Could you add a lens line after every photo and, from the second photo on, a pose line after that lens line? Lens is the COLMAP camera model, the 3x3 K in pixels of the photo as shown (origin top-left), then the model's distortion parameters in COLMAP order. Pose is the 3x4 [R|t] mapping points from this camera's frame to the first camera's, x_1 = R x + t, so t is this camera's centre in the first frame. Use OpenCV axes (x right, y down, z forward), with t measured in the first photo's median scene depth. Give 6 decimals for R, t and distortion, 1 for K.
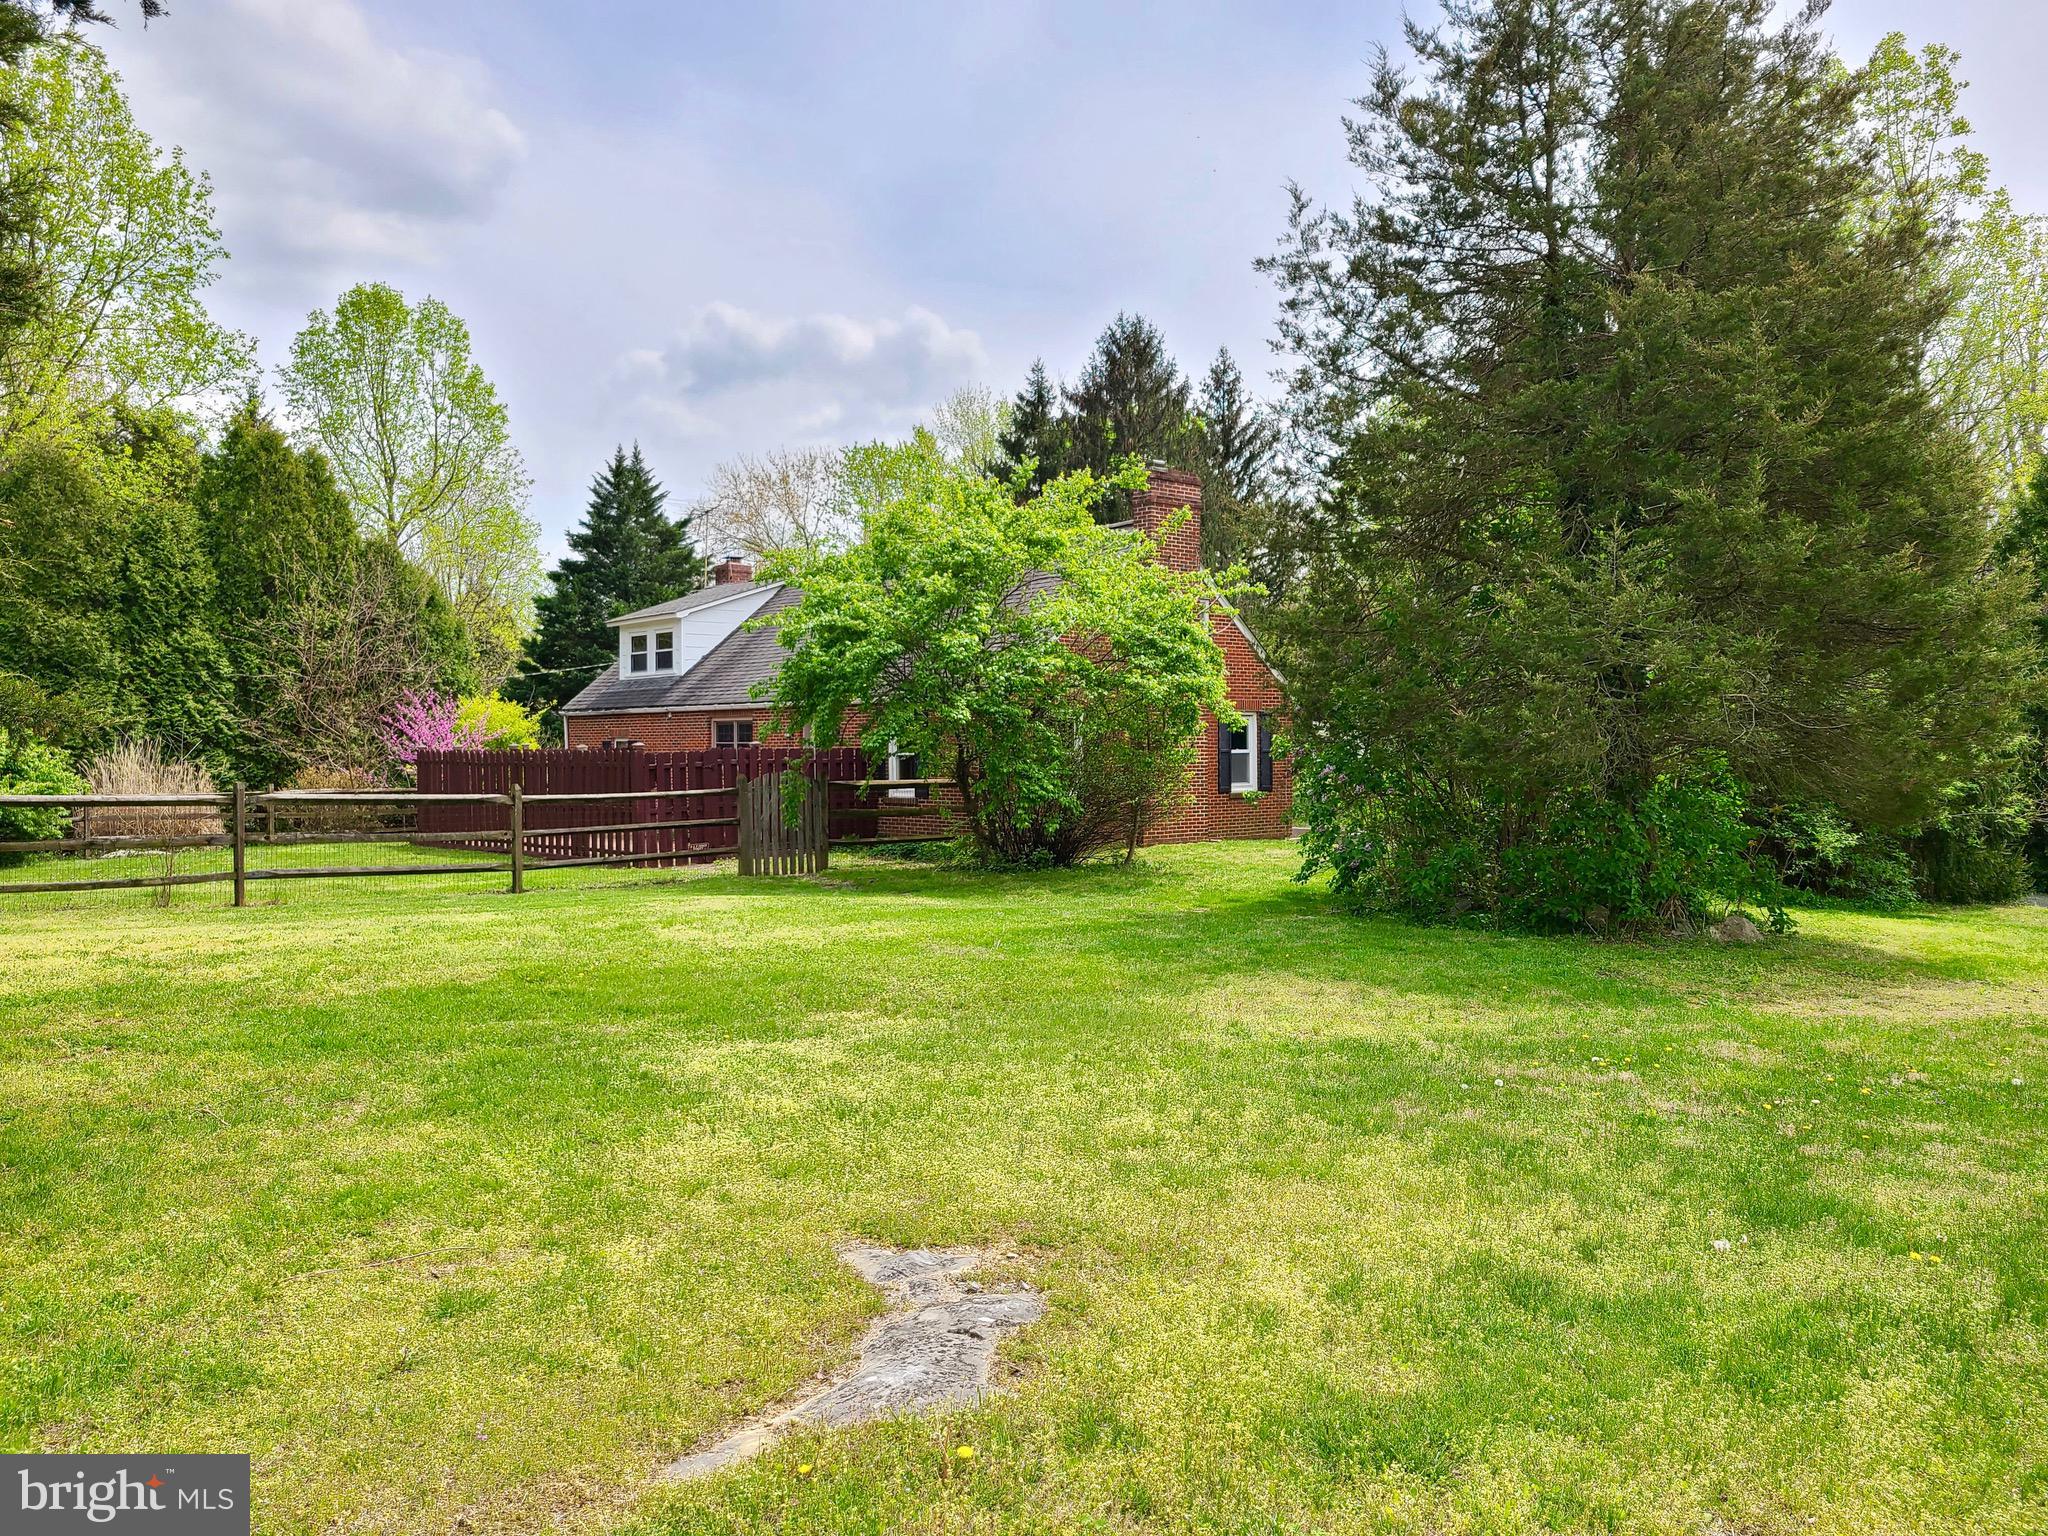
lens RADIAL K [[1531.4, 0, 1024.0], [0, 1531.4, 768.0], [0, 0, 1]] dist [0.052929, -0.030695]
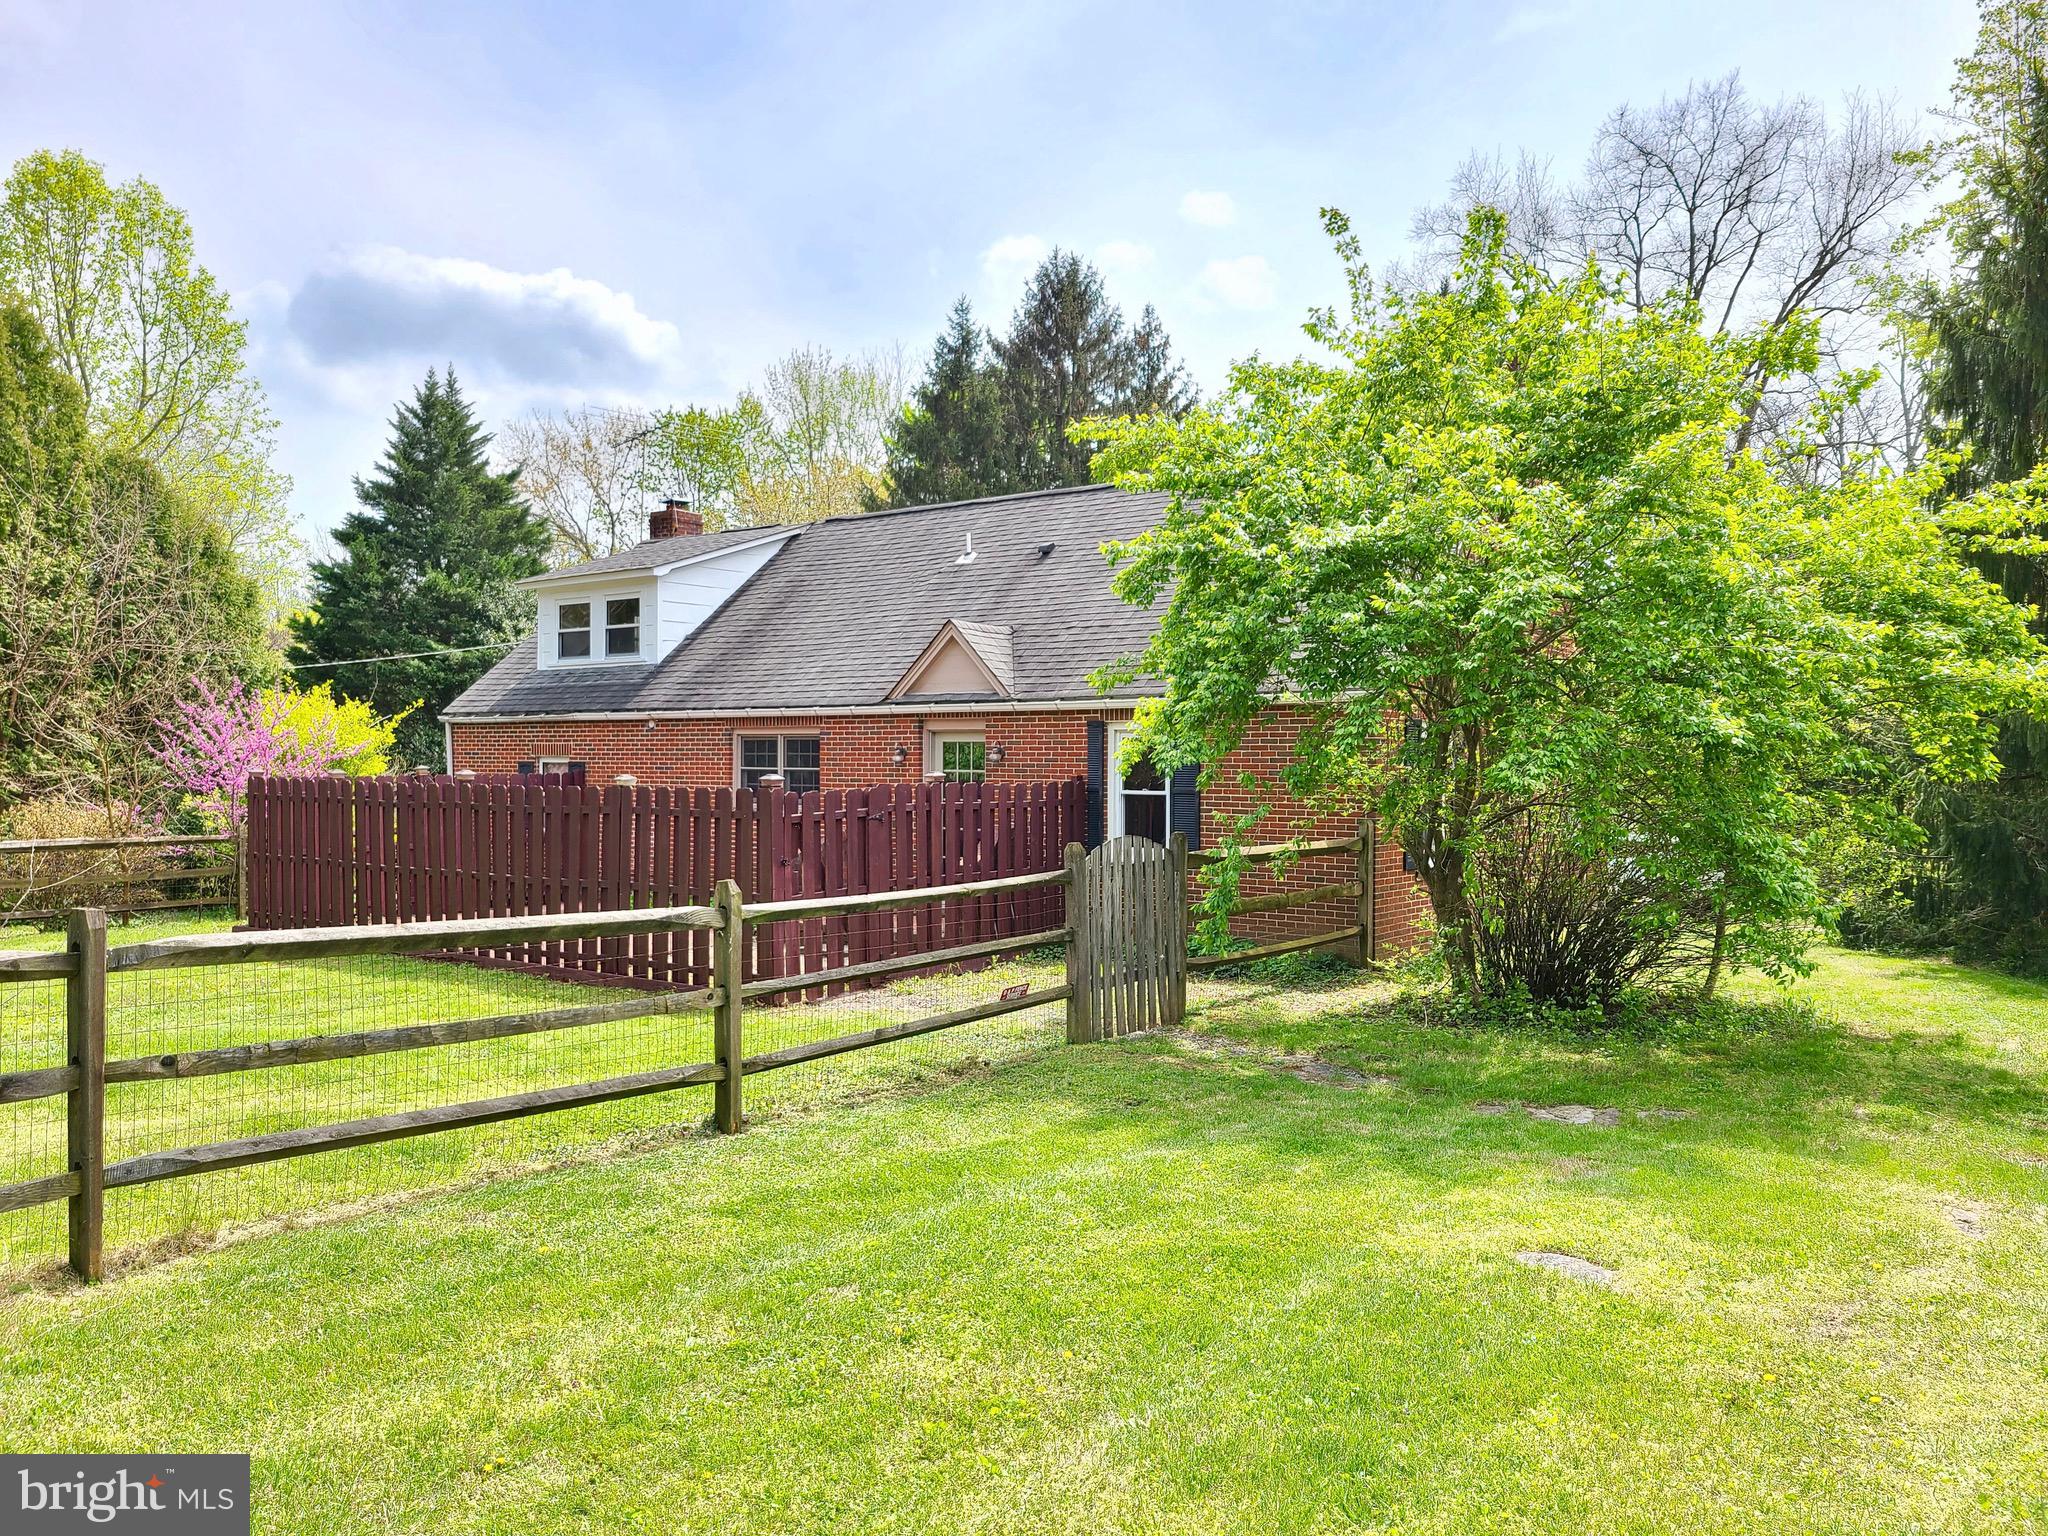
lens RADIAL K [[1558.2, 0, 1024.0], [0, 1558.2, 768.0], [0, 0, 1]] dist [0.067971, -0.040841]
pose [[0.984576, 0.010304, 0.174652, -0.108620], [-0.008421, 0.999898, -0.011517, -0.005513], [-0.174753, 0.009868, 0.984563, 0.184005]]
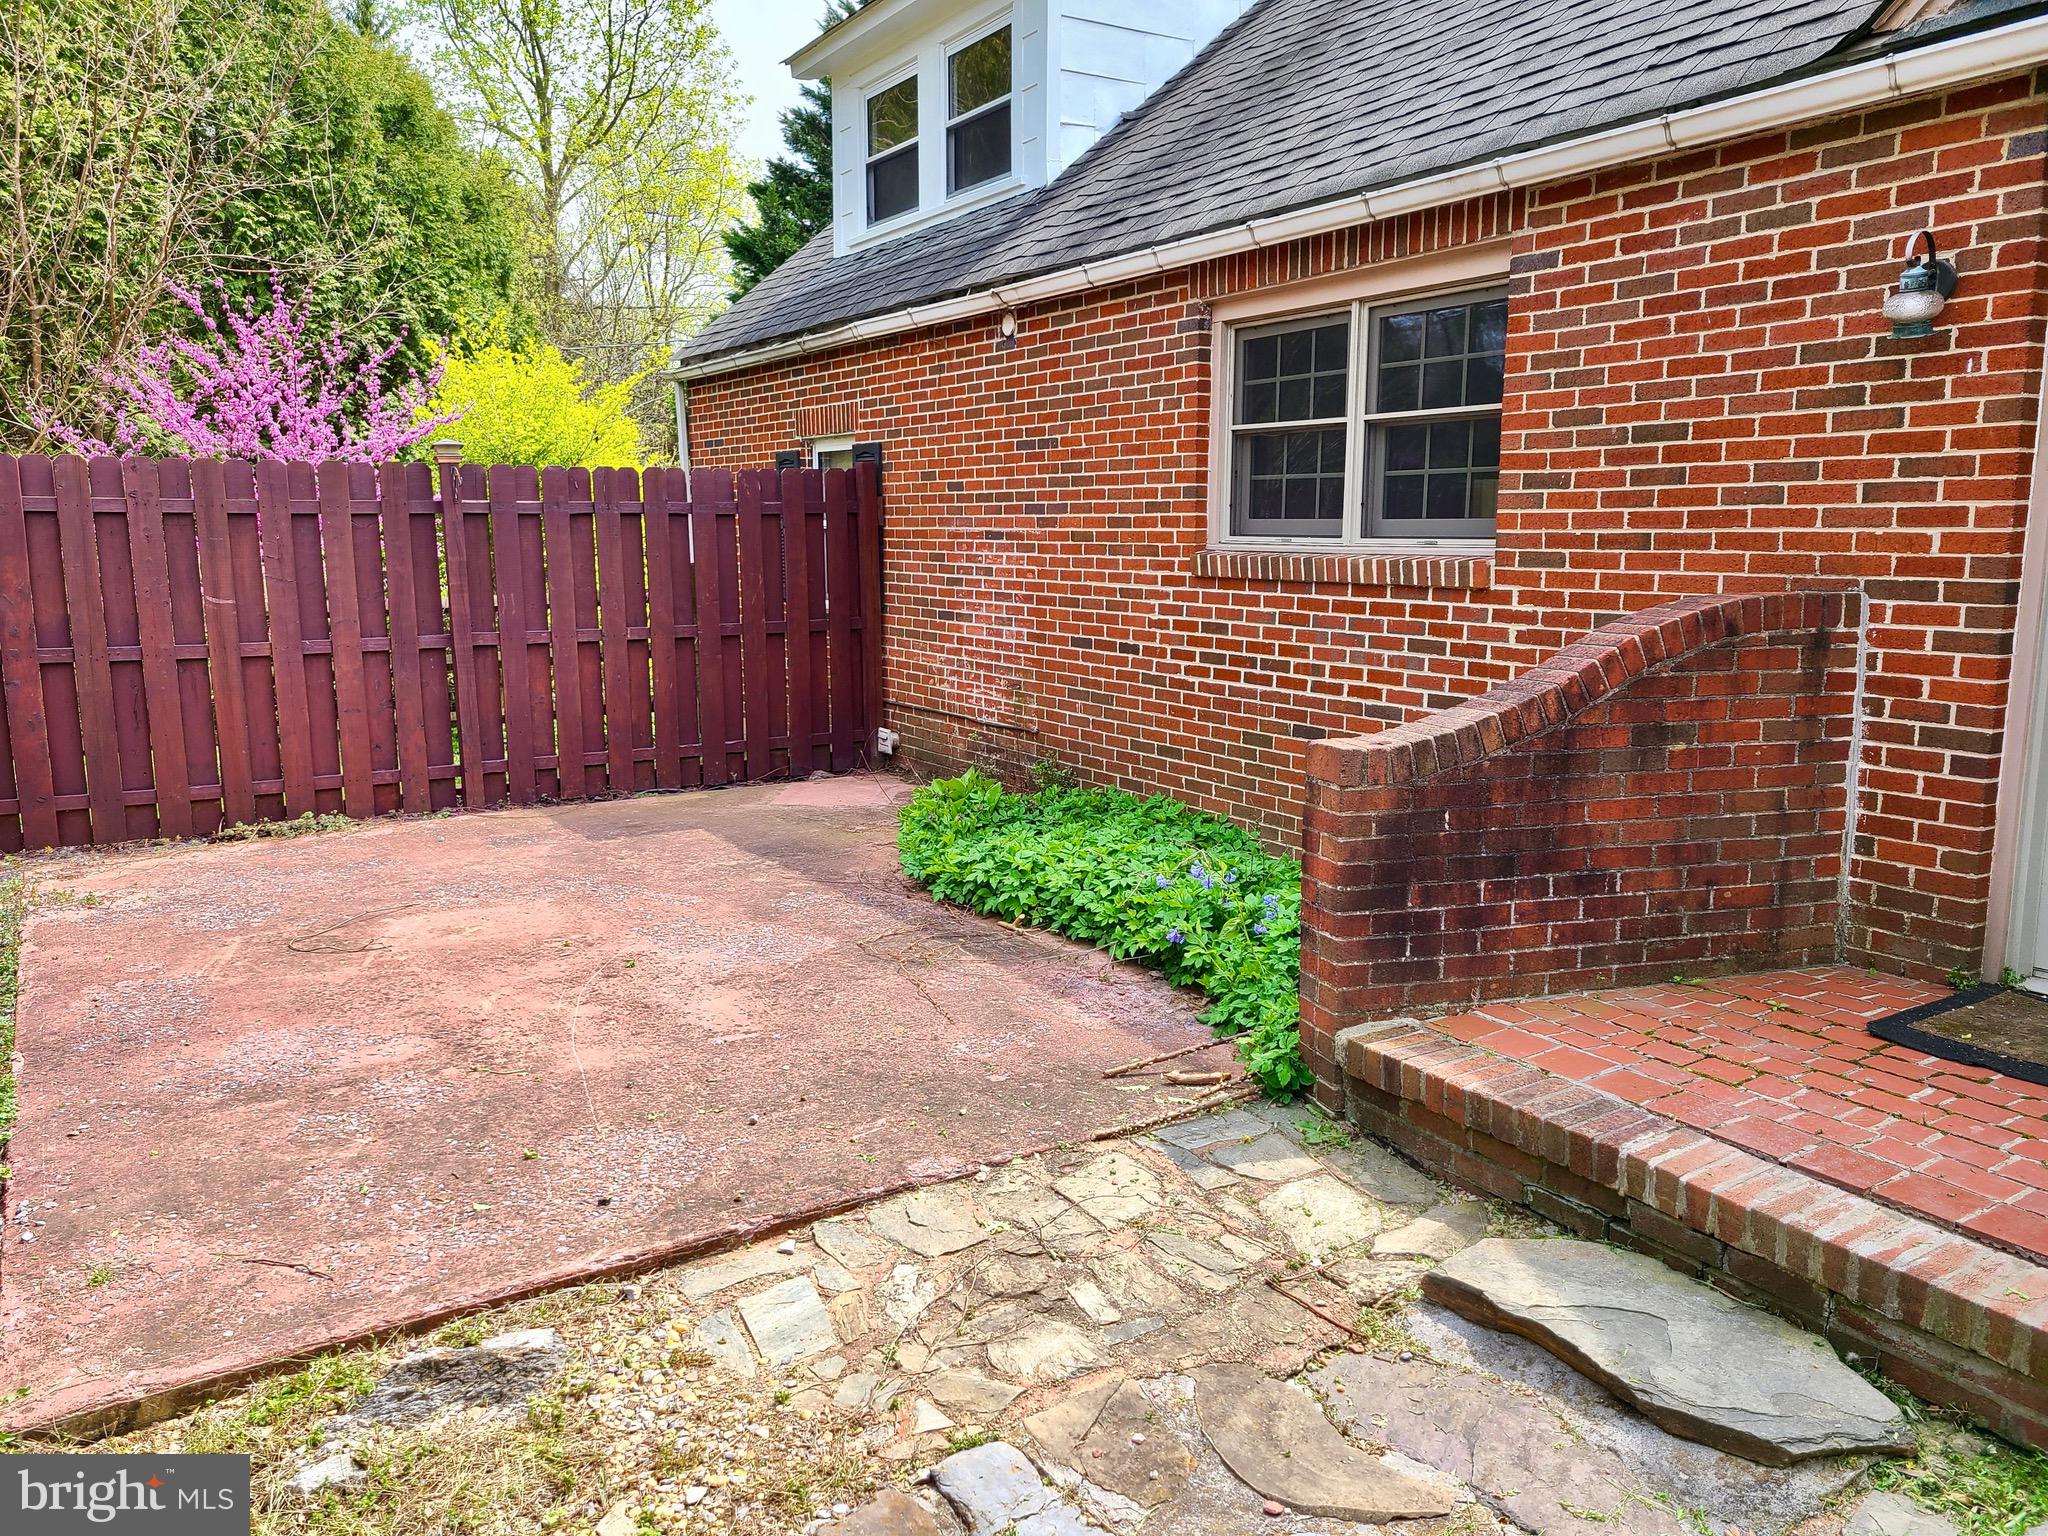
lens RADIAL K [[1558.2, 0, 1024.0], [0, 1558.2, 768.0], [0, 0, 1]] dist [0.067971, -0.040841]
pose [[0.984478, 0.031721, -0.172618, -0.104406], [-0.007134, 0.989951, 0.141230, -0.000292], [0.175364, -0.137806, 0.974811, 0.426400]]
